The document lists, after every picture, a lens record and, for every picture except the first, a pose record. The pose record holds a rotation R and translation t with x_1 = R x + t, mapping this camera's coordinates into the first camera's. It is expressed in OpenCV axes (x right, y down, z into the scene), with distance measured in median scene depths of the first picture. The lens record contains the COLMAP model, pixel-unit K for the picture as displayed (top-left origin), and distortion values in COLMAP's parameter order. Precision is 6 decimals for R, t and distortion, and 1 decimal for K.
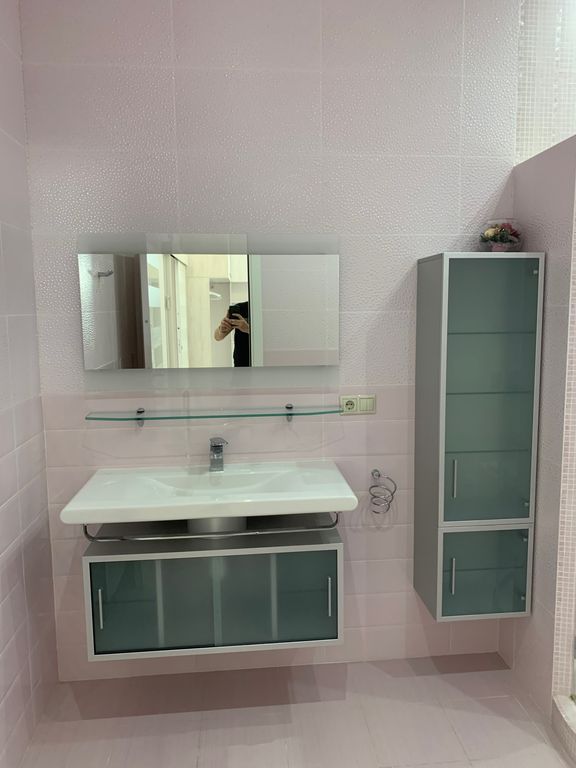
lens RADIAL K [[593.8, 0, 285.7], [0, 593.8, 381.8], [0, 0, 1]] dist [0.045632, -0.056423]
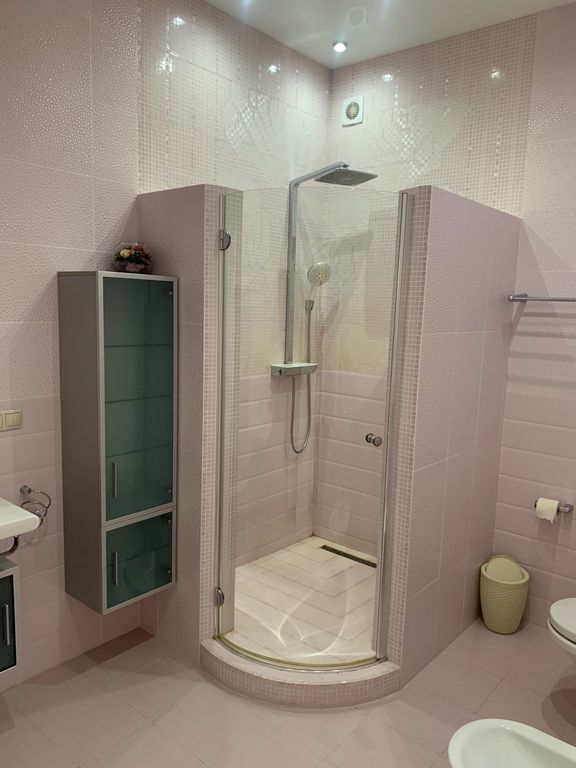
lens RADIAL K [[591.1, 0, 287.4], [0, 591.1, 394.4], [0, 0, 1]] dist [0.050110, -0.058050]
pose [[0.718721, -0.069540, 0.691812, -0.221222], [0.048521, 0.997577, 0.049867, -0.030447], [-0.693603, -0.002273, 0.720354, 0.003495]]
